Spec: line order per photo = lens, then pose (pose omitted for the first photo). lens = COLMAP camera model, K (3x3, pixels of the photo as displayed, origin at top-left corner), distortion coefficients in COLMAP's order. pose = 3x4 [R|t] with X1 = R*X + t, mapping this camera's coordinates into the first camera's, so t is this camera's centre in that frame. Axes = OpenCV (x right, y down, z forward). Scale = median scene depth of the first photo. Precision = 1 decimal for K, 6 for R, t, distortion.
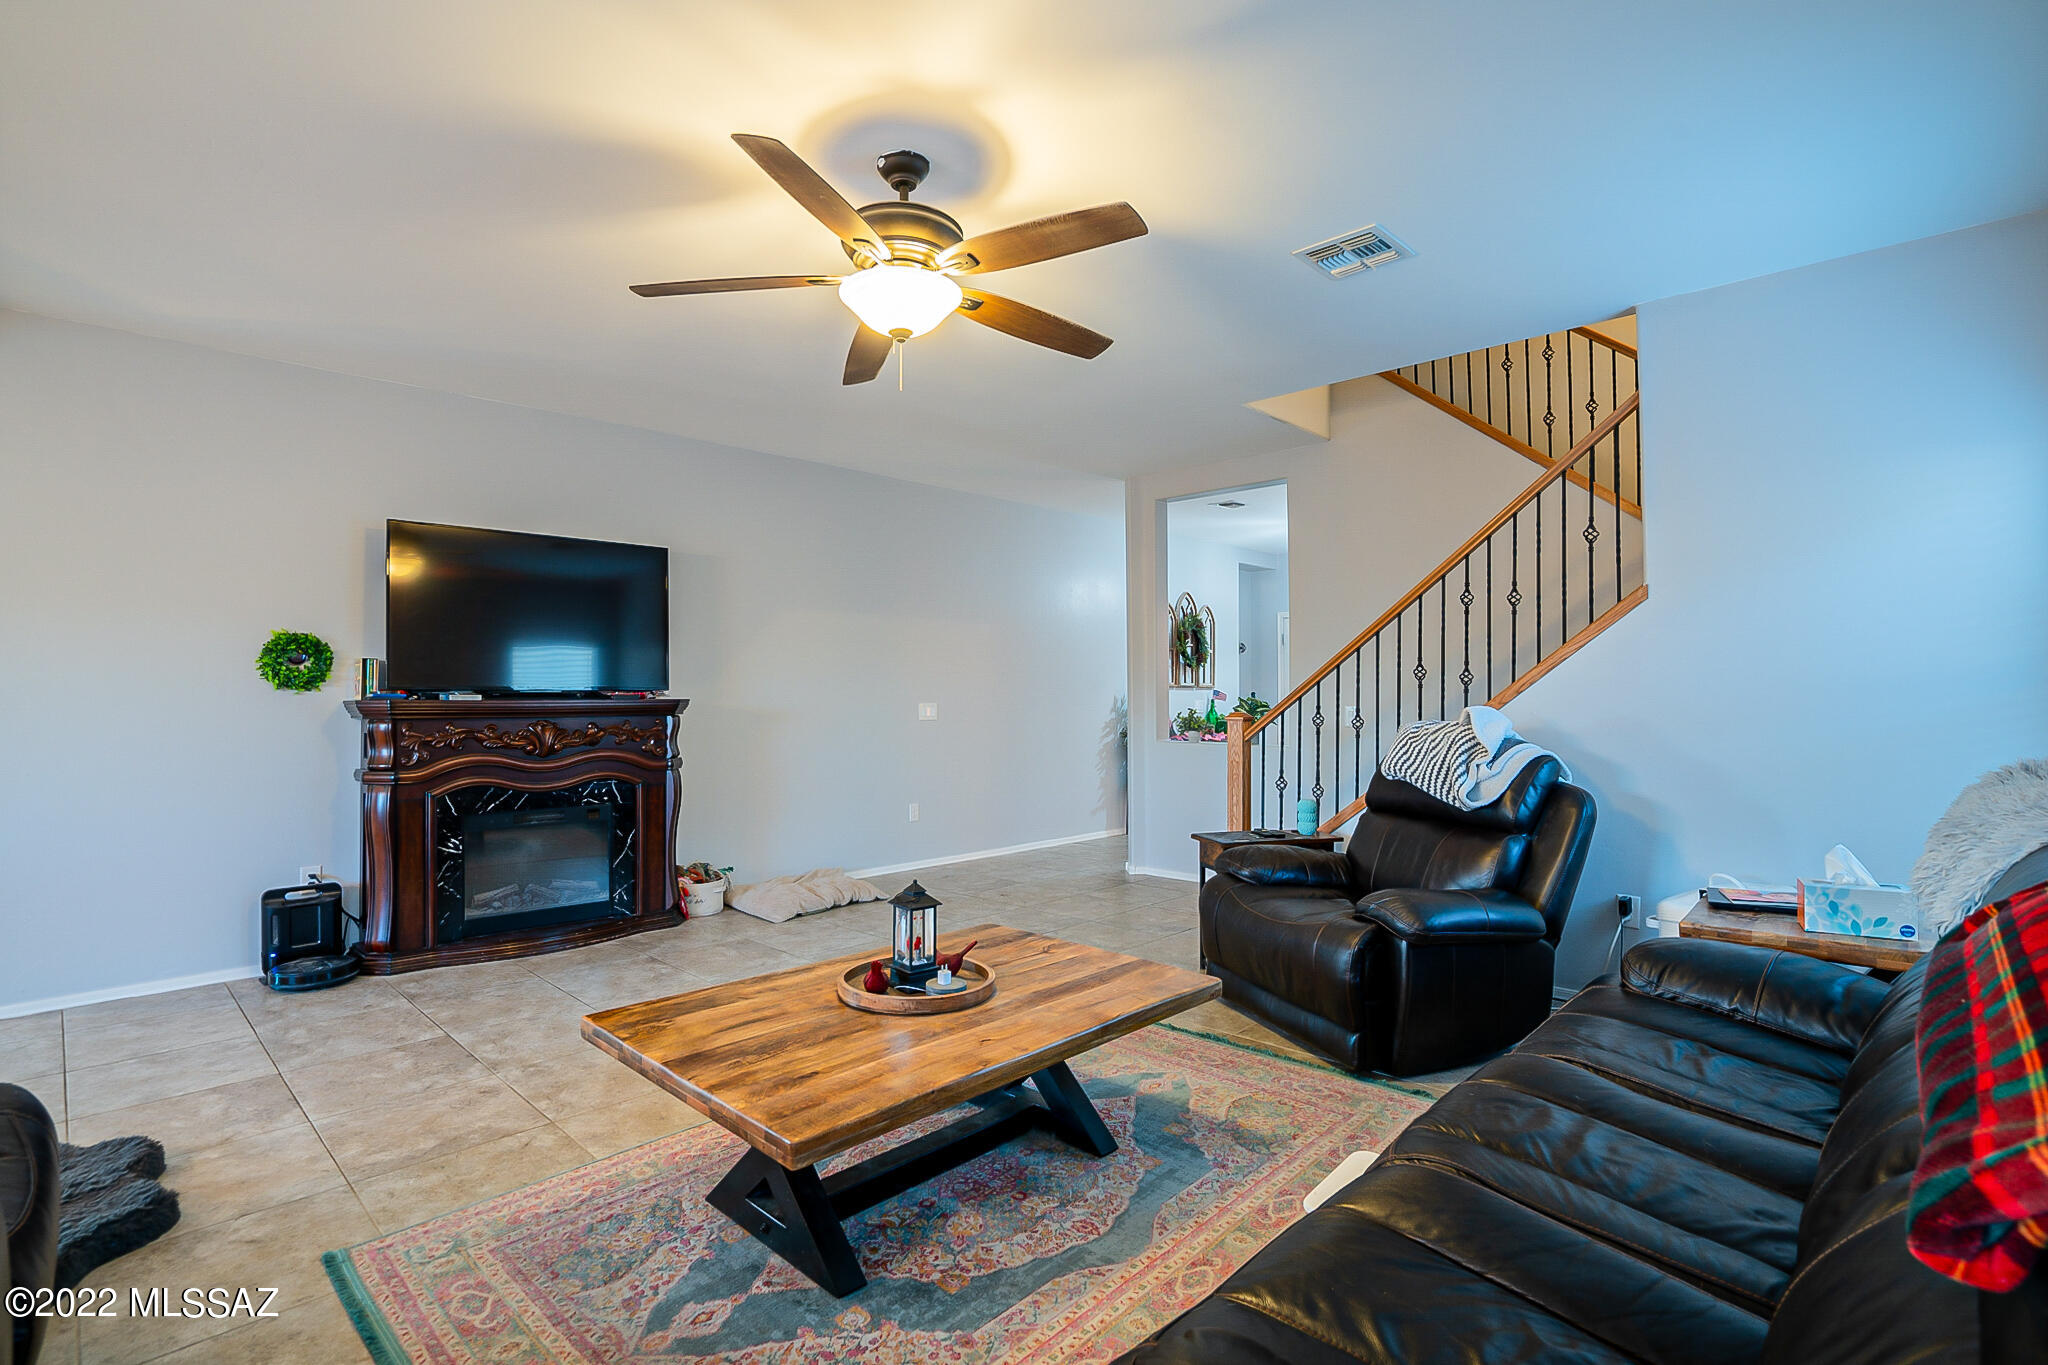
lens RADIAL K [[945.5, 0, 1005.2], [0, 945.5, 691.2], [0, 0, 1]] dist [-0.042741, 0.010209]
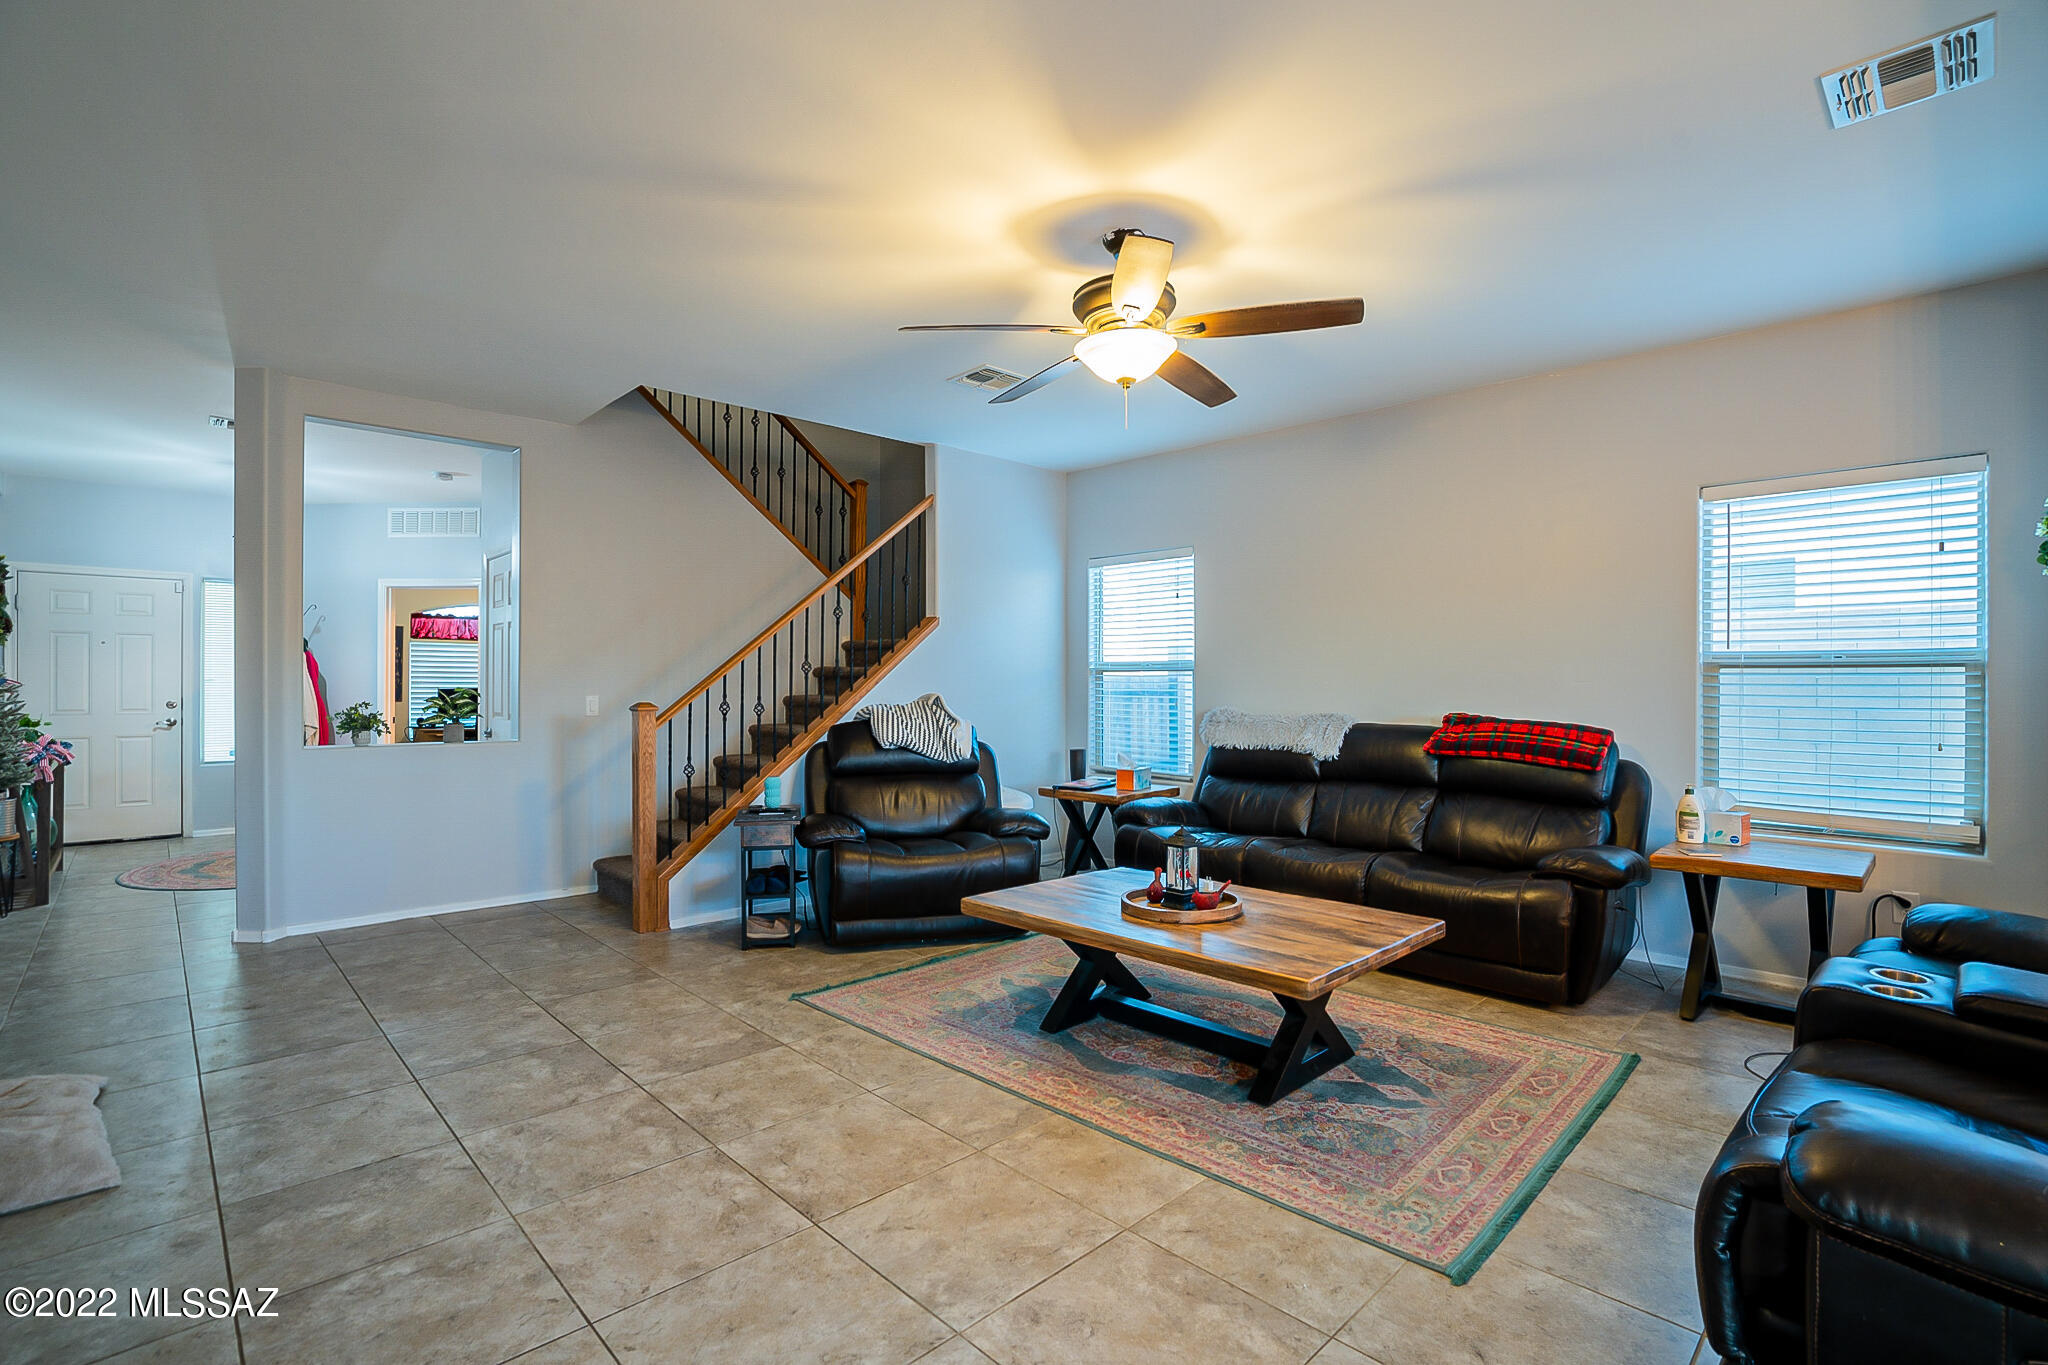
lens RADIAL K [[945.5, 0, 1019.4], [0, 945.5, 687.9], [0, 0, 1]] dist [-0.042741, 0.010209]
pose [[0.025824, 0.001330, 0.999666, -1.446858], [-0.010902, 0.999940, -0.001049, 0.012486], [-0.999607, -0.010871, 0.025837, 1.221412]]
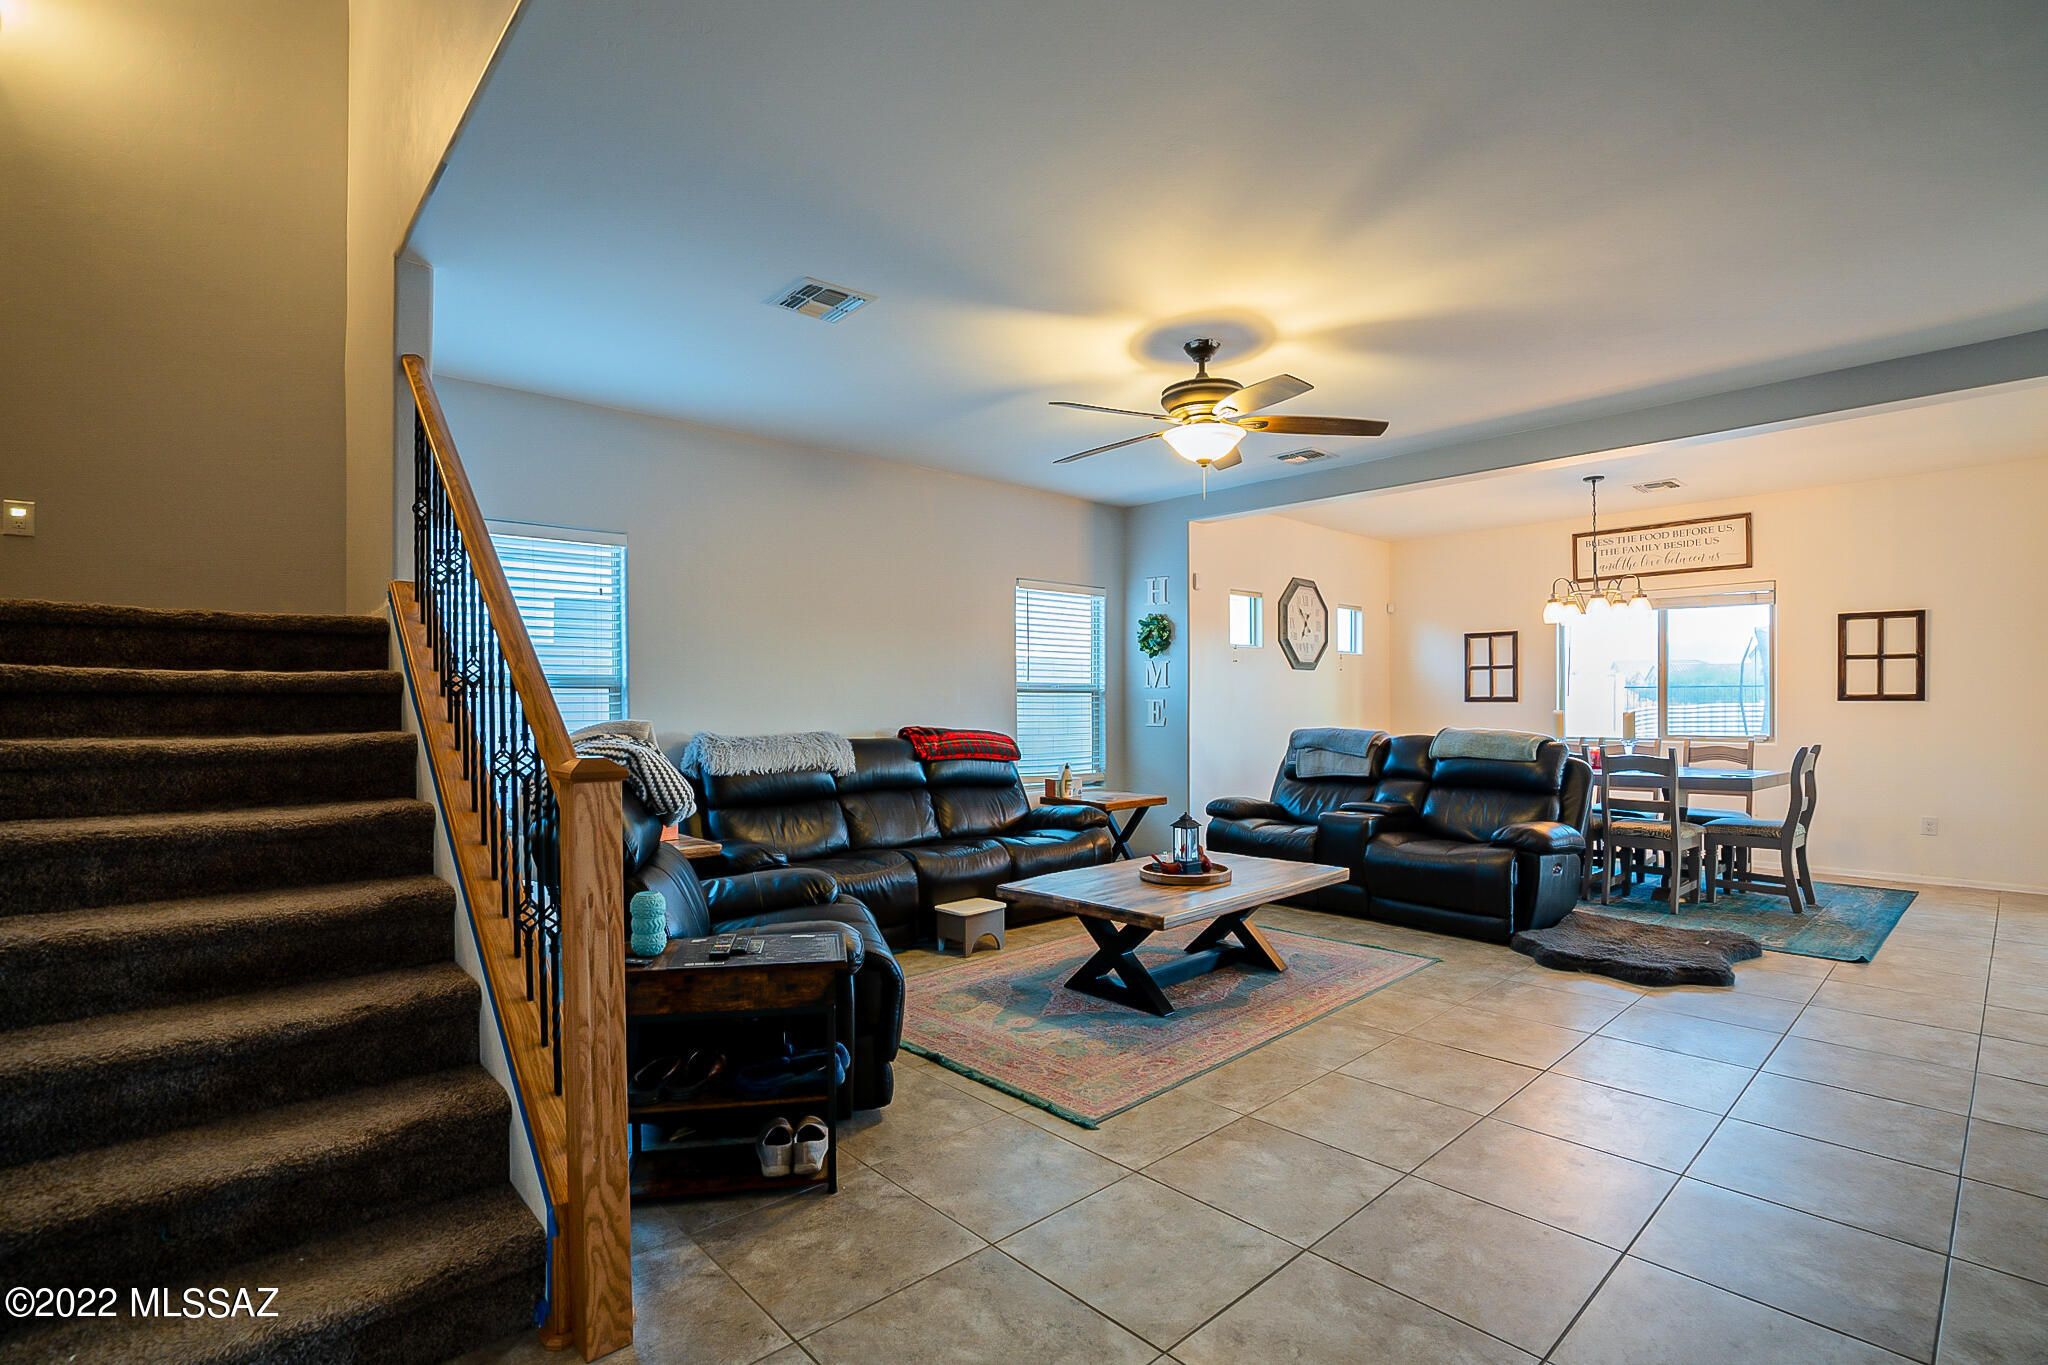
lens RADIAL K [[945.5, 0, 1010.1], [0, 945.5, 692.0], [0, 0, 1]] dist [-0.042741, 0.010209]
pose [[-0.997982, 0.009495, 0.062778, 0.113837], [0.008399, 0.999808, -0.017698, 0.009100], [-0.062934, -0.017135, -0.997871, 2.801246]]
